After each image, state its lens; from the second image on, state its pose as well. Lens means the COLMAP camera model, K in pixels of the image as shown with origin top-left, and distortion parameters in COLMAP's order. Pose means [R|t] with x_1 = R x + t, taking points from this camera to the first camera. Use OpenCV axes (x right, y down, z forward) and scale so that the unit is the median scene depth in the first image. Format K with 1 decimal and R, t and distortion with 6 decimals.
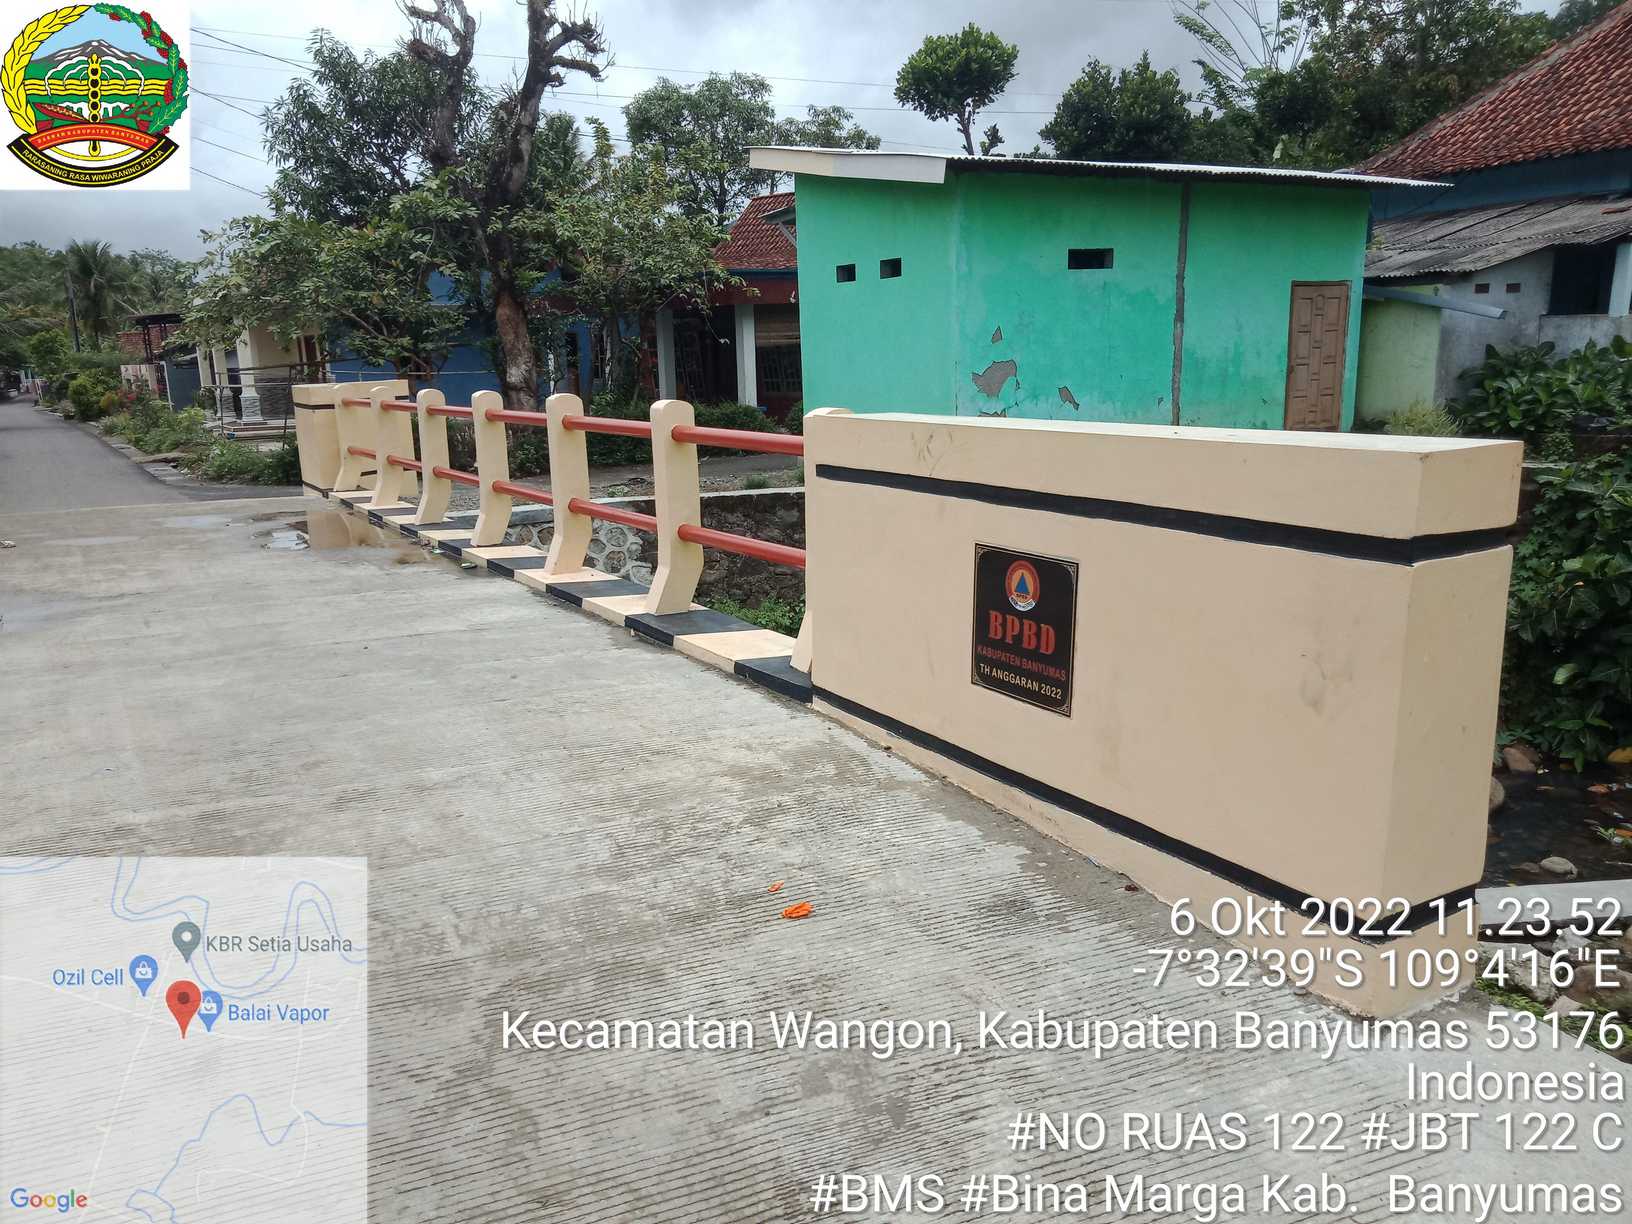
lens RADIAL K [[1232.3, 0, 816.0], [0, 1232.3, 612.0], [0, 0, 1]] dist [0.019684, -0.001250]
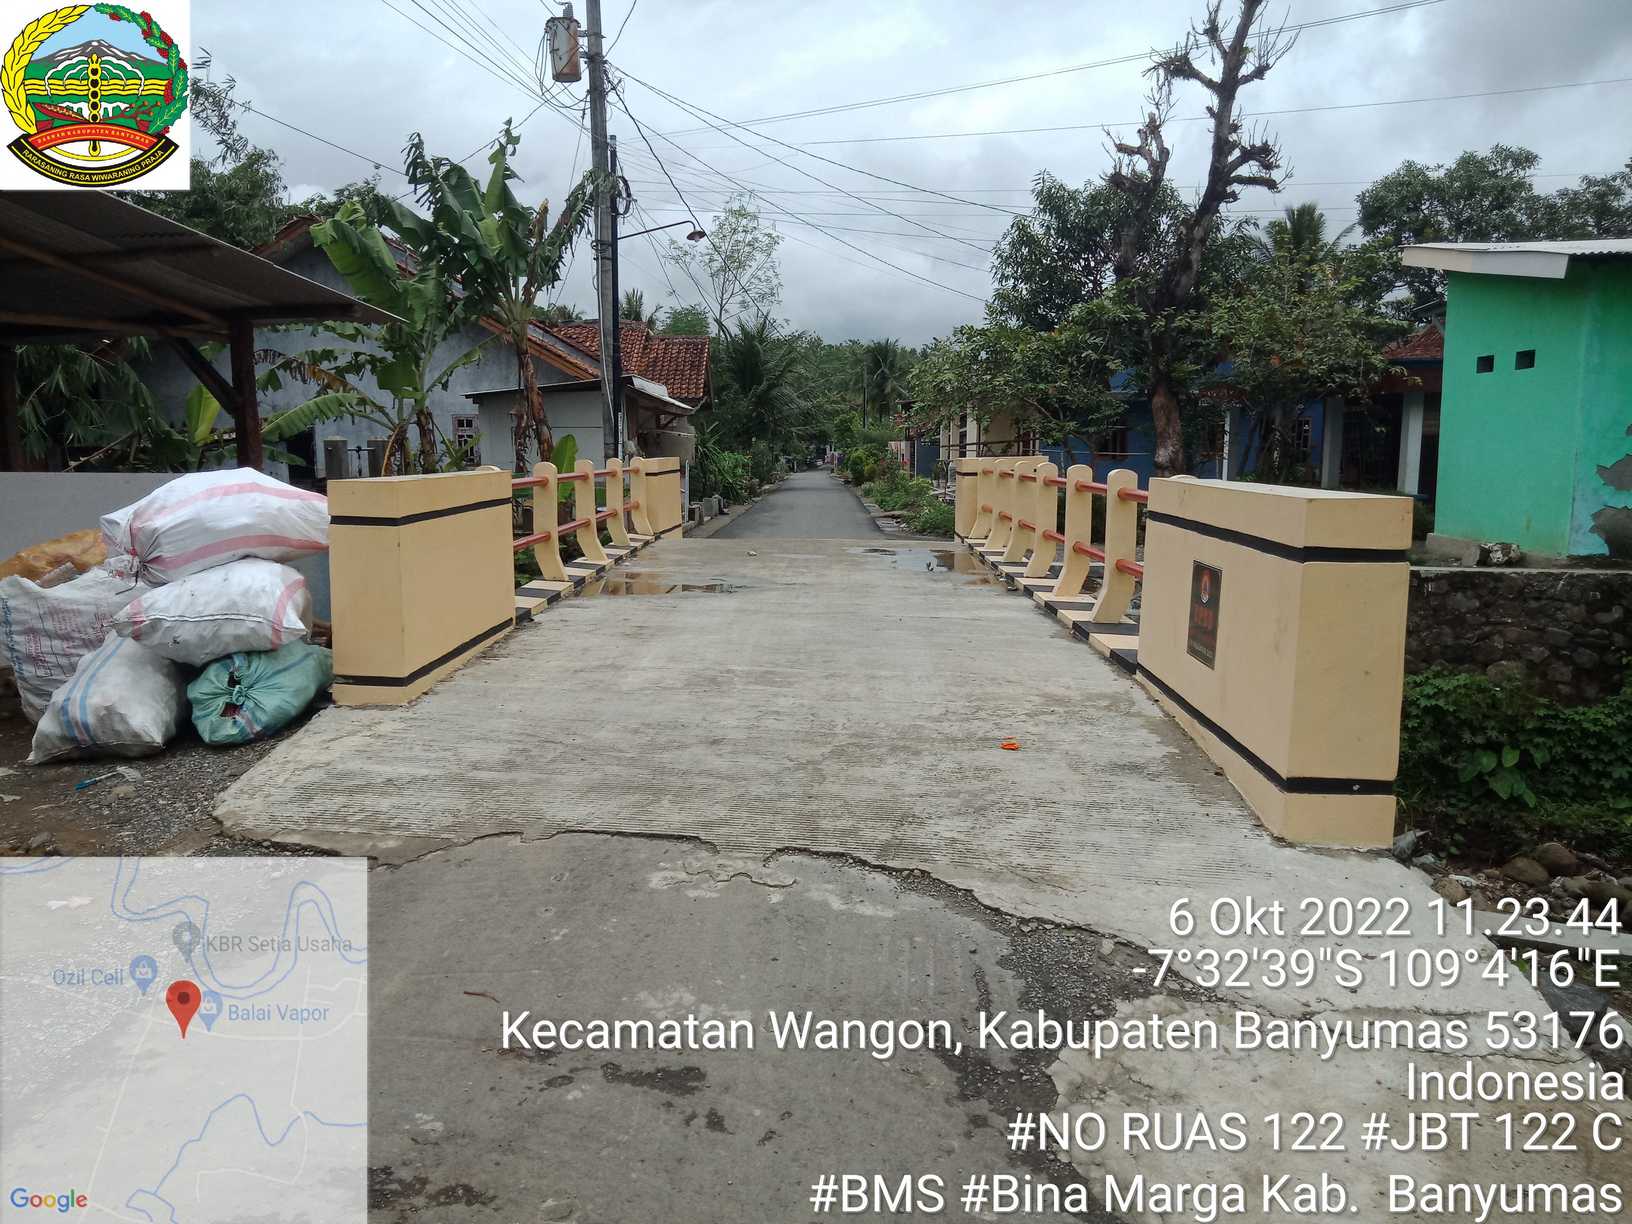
lens RADIAL K [[1232.3, 0, 816.0], [0, 1232.3, 612.0], [0, 0, 1]] dist [0.019684, -0.001250]
pose [[0.839379, 0.097038, -0.534814, 0.109134], [-0.131687, 0.990927, -0.026883, 0.021572], [0.527353, 0.092993, 0.844542, -0.106886]]
